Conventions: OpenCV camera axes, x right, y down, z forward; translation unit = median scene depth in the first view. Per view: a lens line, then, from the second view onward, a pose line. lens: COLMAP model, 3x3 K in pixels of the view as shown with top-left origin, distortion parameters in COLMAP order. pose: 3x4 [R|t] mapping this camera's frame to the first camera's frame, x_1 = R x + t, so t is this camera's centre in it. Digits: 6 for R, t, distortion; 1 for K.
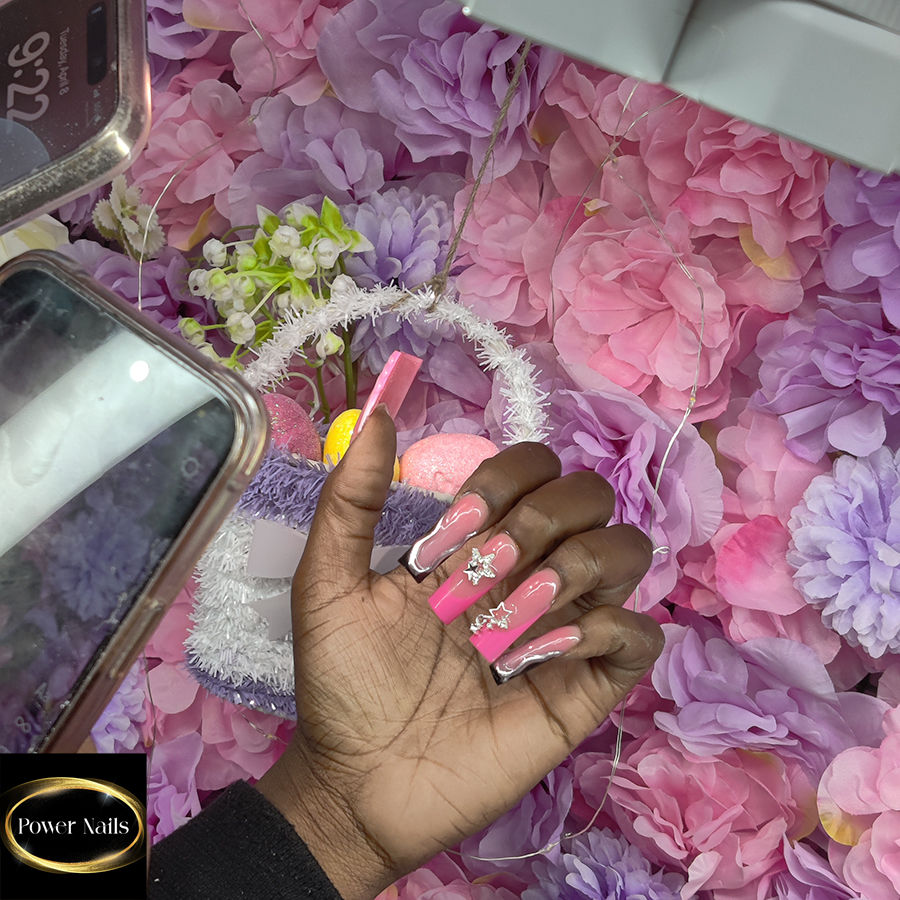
lens RADIAL K [[1624.3, 0, 448.6], [0, 1624.3, 422.9], [0, 0, 1]] dist [0.091985, -0.120327]
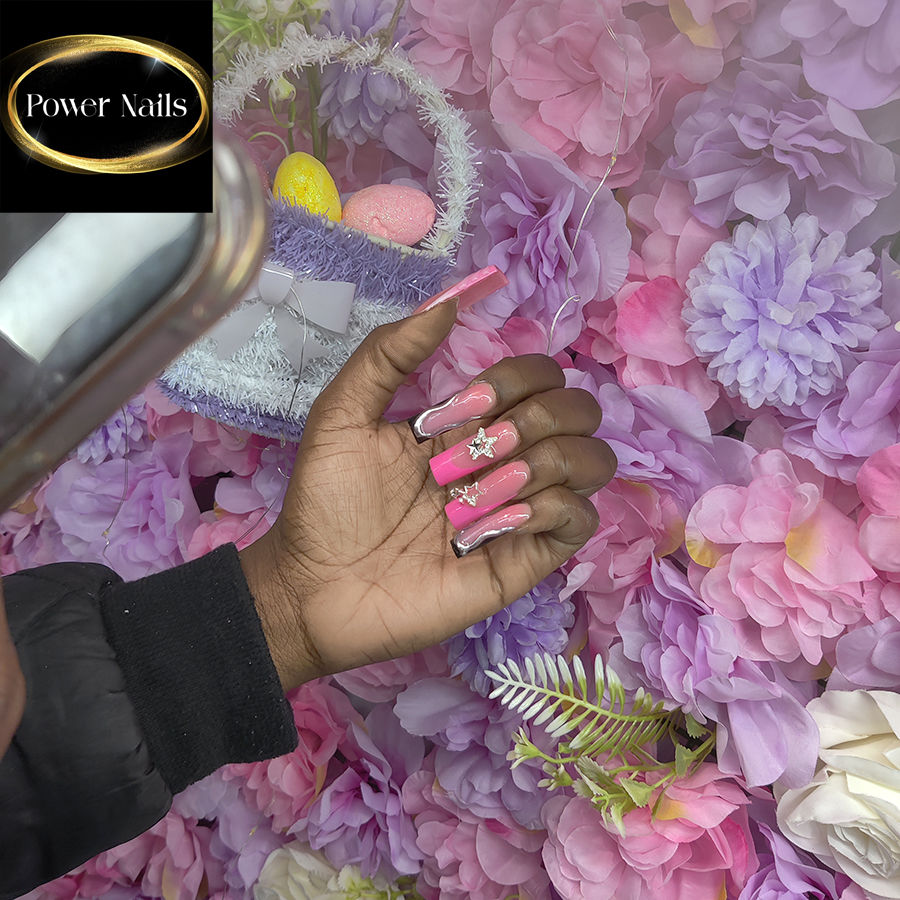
lens RADIAL K [[1616.3, 0, 450.0], [0, 1616.3, 450.0], [0, 0, 1]] dist [0.254818, -2.777734]
pose [[0.995909, 0.064345, 0.063436, -0.015123], [-0.074823, 0.980860, 0.179766, -0.015944], [-0.050655, -0.183777, 0.981662, -0.106691]]
